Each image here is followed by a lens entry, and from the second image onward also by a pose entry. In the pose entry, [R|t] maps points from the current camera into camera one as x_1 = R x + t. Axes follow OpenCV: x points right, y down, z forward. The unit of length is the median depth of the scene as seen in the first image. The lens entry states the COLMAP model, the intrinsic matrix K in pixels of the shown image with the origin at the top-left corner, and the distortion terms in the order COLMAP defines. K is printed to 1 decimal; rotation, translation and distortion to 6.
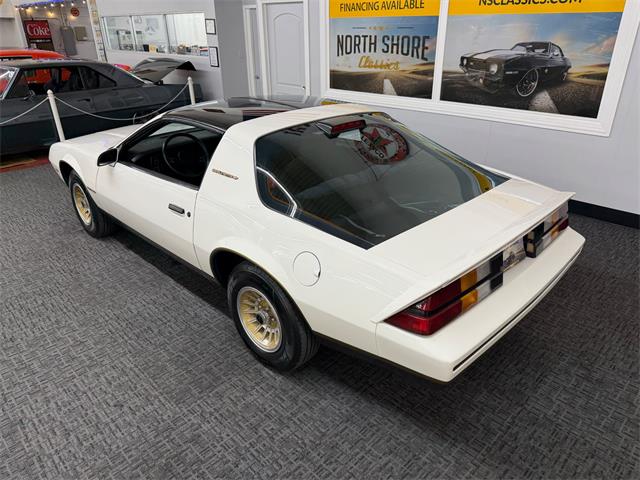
lens RADIAL K [[453.3, 0, 315.5], [0, 453.3, 239.9], [0, 0, 1]] dist [0.011658, -0.024123]
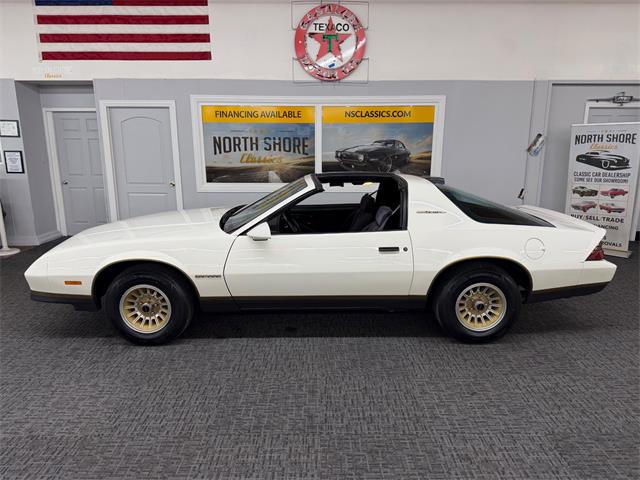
lens RADIAL K [[453.3, 0, 318.4], [0, 453.3, 238.8], [0, 0, 1]] dist [0.011658, -0.024123]
pose [[0.702692, -0.136541, 0.698270, -0.692287], [0.298871, 0.947274, -0.115532, -0.005499], [-0.645678, 0.289876, 0.706450, 0.130493]]
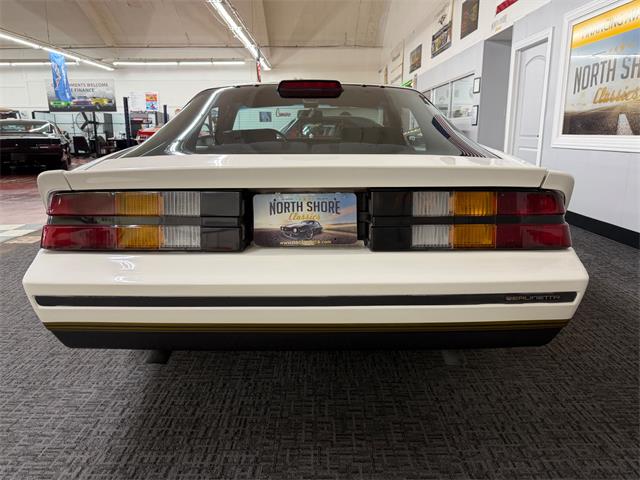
lens RADIAL K [[453.3, 0, 316.3], [0, 453.3, 239.6], [0, 0, 1]] dist [0.011658, -0.024123]
pose [[0.711315, 0.164822, -0.683275, 0.370558], [-0.301427, 0.949720, -0.084702, 0.043197], [0.634959, 0.266207, 0.725231, 0.255870]]
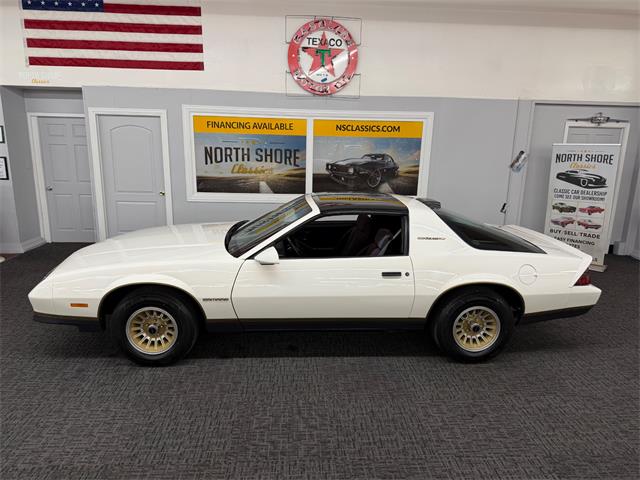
lens RADIAL K [[453.3, 0, 316.7], [0, 453.3, 238.9], [0, 0, 1]] dist [0.011658, -0.024123]
pose [[0.665453, -0.134153, 0.734286, -0.734182], [0.293640, 0.951451, -0.092284, -0.057531], [-0.686257, 0.277026, 0.672539, 0.135734]]
